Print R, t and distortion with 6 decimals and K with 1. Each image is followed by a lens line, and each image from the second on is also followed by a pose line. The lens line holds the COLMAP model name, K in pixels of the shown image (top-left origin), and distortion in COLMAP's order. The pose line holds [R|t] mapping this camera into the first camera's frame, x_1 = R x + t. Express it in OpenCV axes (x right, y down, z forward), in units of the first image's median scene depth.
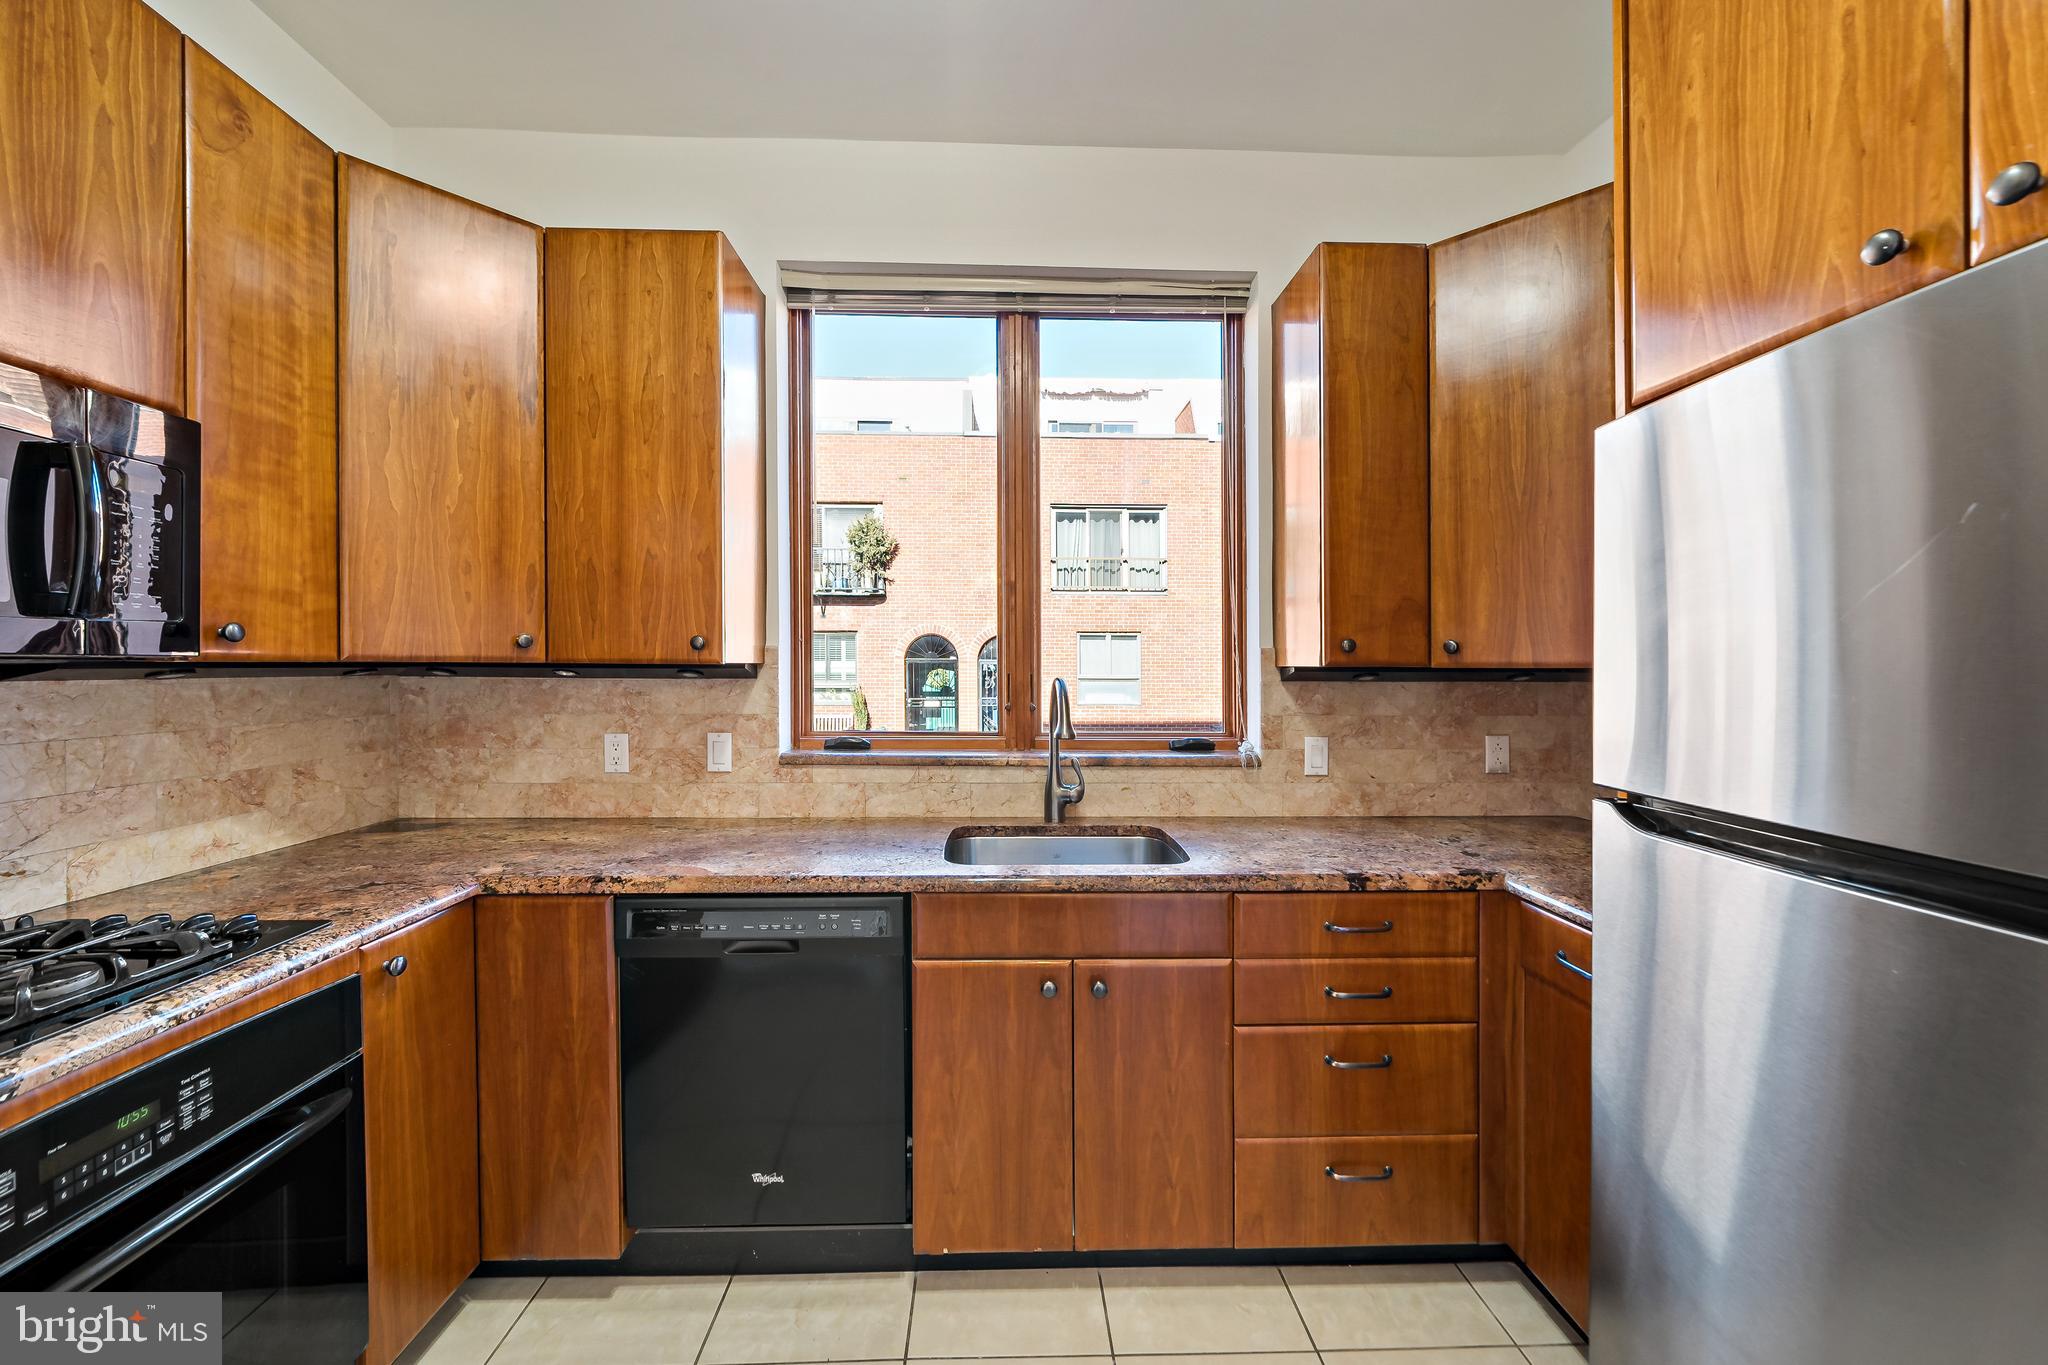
lens RADIAL K [[750.5, 0, 1010.8], [0, 750.5, 676.8], [0, 0, 1]] dist [-0.001639, -0.000326]
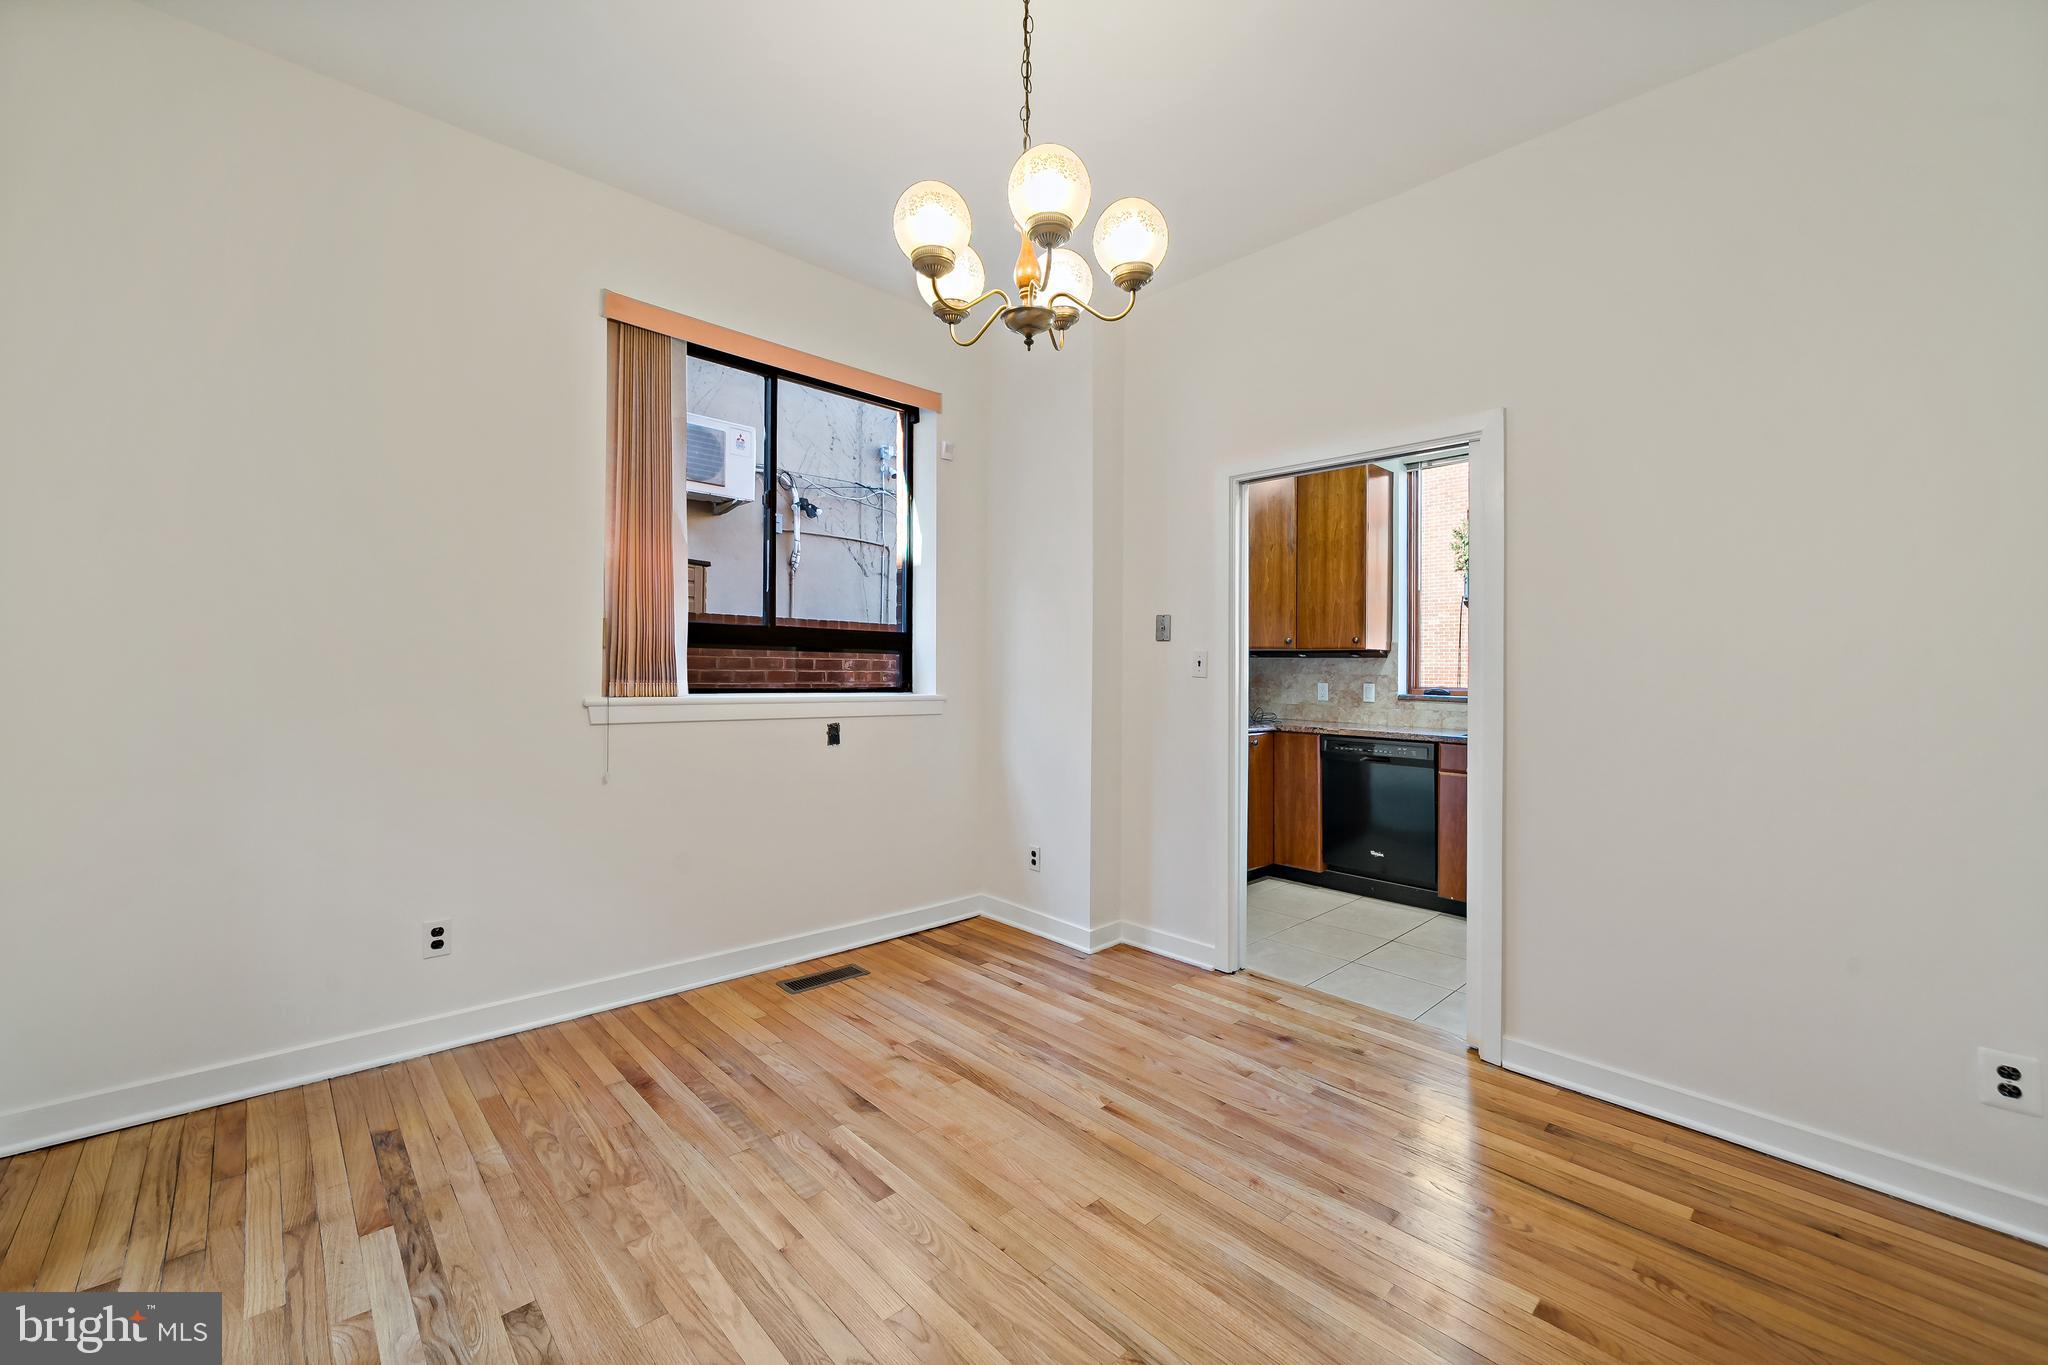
lens RADIAL K [[811.4, 0, 1024.2], [0, 811.4, 656.1], [0, 0, 1]] dist [0.001799, 0.000006]
pose [[0.663109, -0.008483, -0.748475, 0.810887], [-0.023747, 0.999194, -0.032363, 0.113503], [0.748146, 0.039235, 0.662373, -1.482464]]
